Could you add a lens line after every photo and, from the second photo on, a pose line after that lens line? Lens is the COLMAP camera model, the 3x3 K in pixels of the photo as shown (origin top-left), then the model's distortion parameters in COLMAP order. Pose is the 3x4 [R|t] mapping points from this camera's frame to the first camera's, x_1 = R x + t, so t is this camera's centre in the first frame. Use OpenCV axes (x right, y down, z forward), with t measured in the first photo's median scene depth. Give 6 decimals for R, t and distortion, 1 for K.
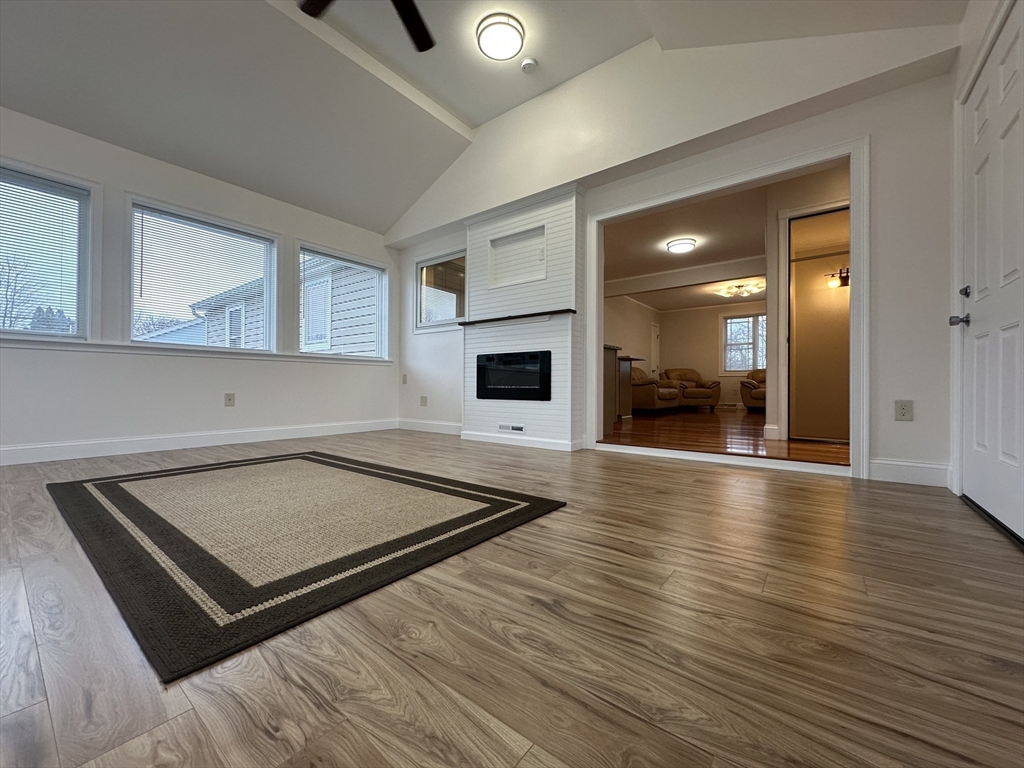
lens RADIAL K [[409.5, 0, 510.9], [0, 409.5, 380.6], [0, 0, 1]] dist [0.000582, 0.000561]
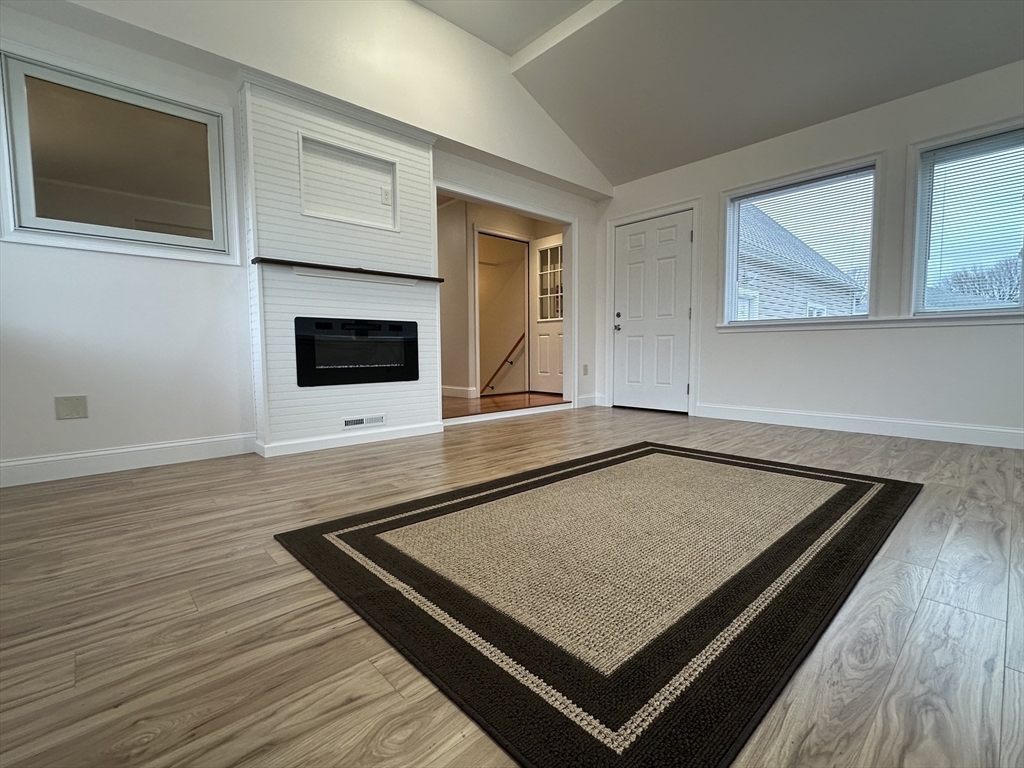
lens RADIAL K [[469.6, 0, 511.1], [0, 469.6, 387.8], [0, 0, 1]] dist [-0.005523, -0.000105]
pose [[0.163014, -0.079997, 0.983375, -0.848479], [0.000101, 0.996709, 0.081065, -0.015097], [-0.986624, -0.013115, 0.162485, 0.640072]]
